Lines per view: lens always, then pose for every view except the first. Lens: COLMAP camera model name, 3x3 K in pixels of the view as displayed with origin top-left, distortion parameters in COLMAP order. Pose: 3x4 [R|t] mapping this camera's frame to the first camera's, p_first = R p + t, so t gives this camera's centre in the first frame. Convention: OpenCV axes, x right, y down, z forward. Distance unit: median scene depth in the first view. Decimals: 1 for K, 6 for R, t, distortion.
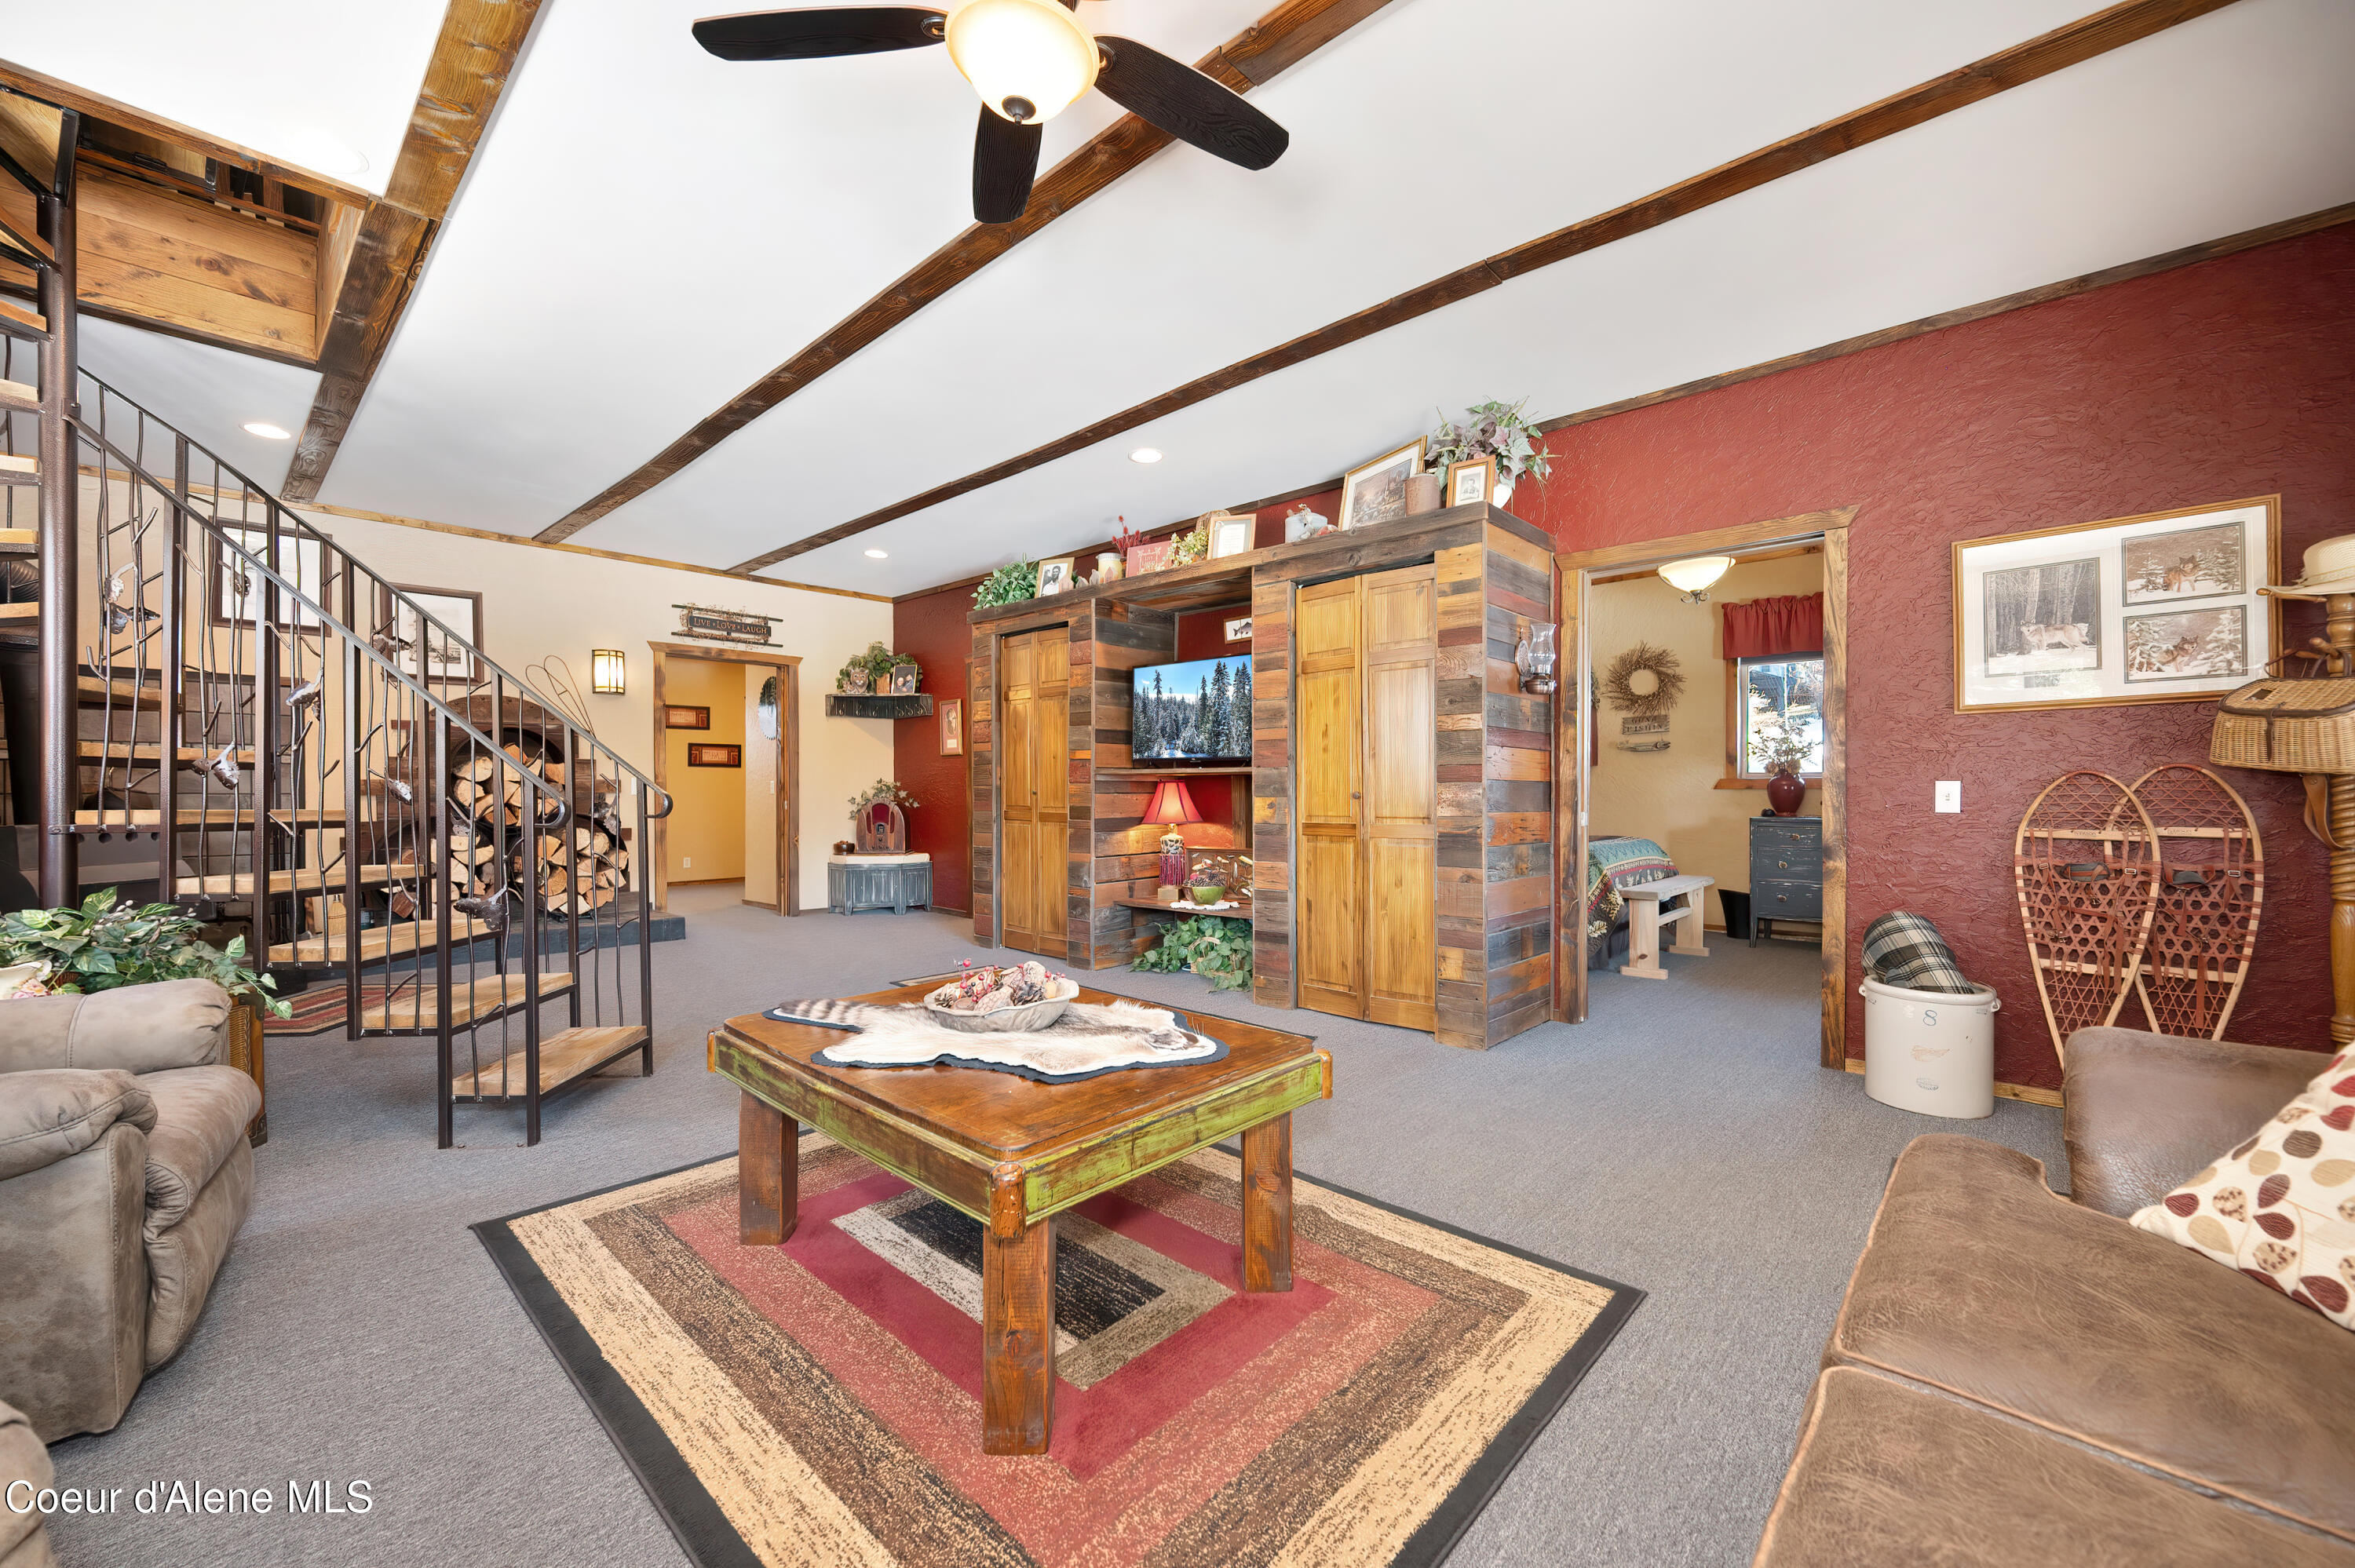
lens RADIAL K [[942.1, 0, 1168.4], [0, 942.1, 785.8], [0, 0, 1]] dist [-0.001295, 0.000070]
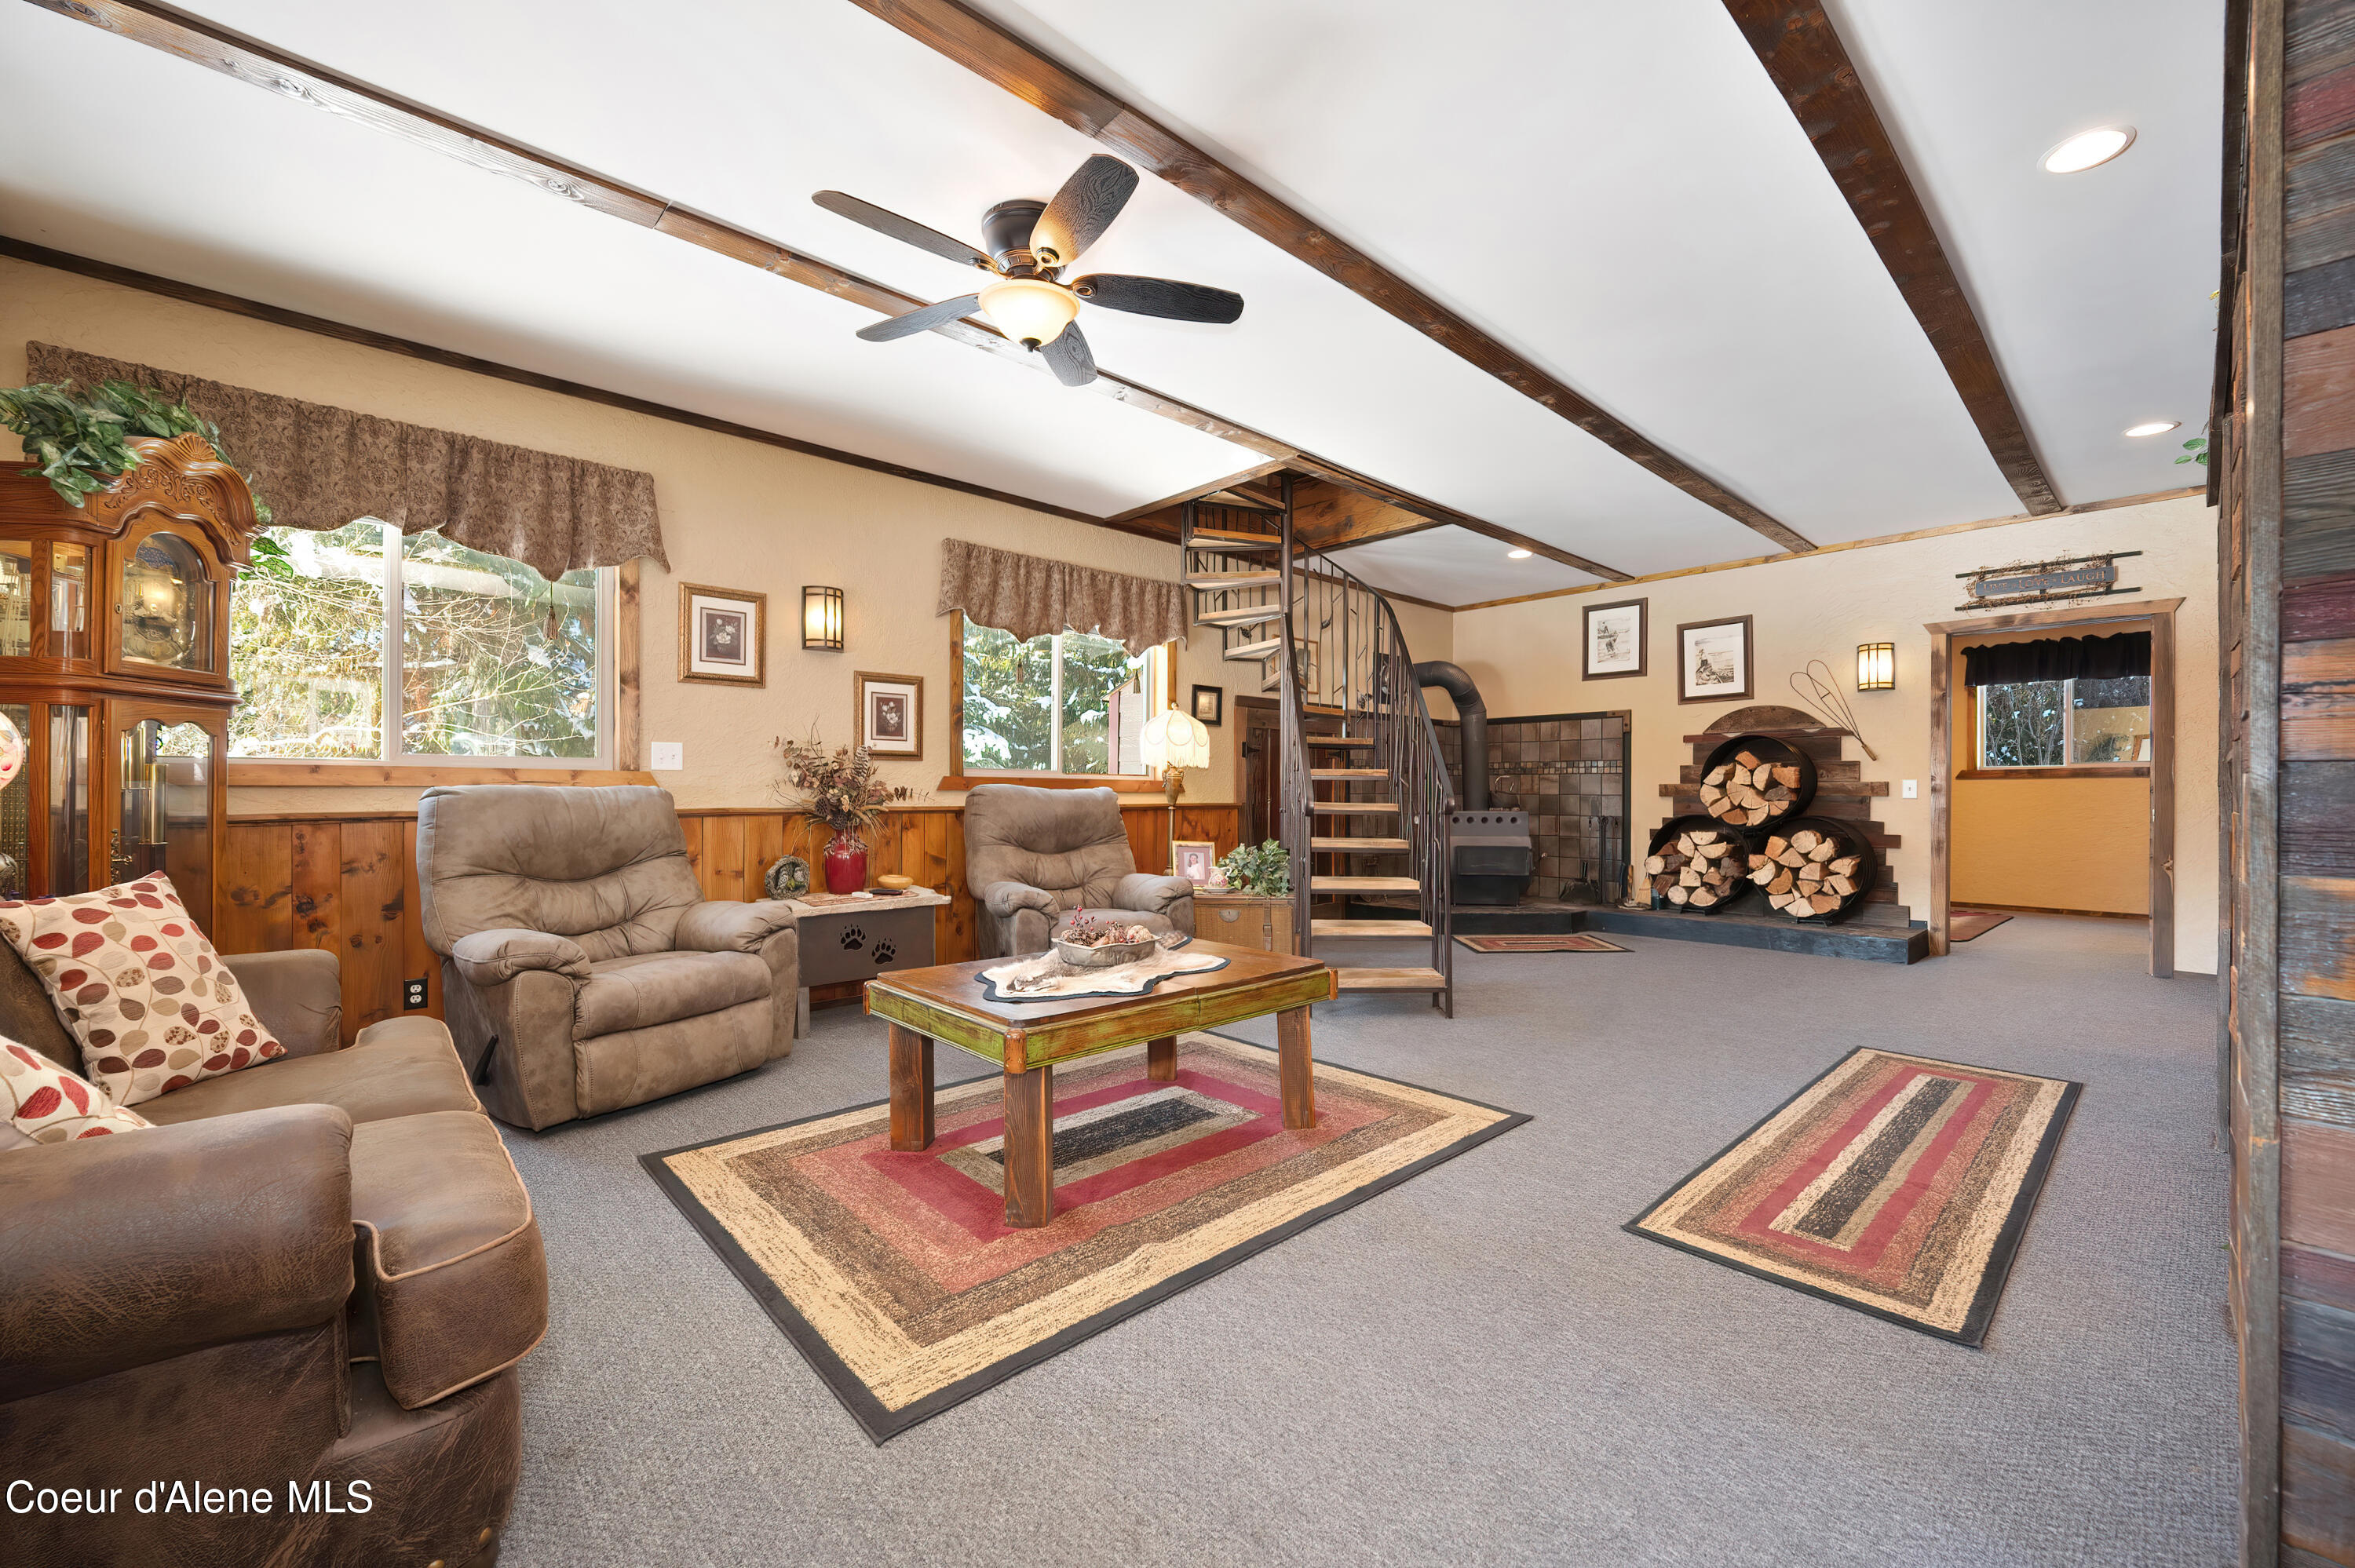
lens RADIAL K [[942.1, 0, 1208.5], [0, 942.1, 786.9], [0, 0, 1]] dist [-0.001295, 0.000070]
pose [[-0.076541, -0.004195, -0.997058, 0.537345], [0.002565, 0.999987, -0.004404, 0.001137], [0.997063, -0.002895, -0.076529, 0.567410]]
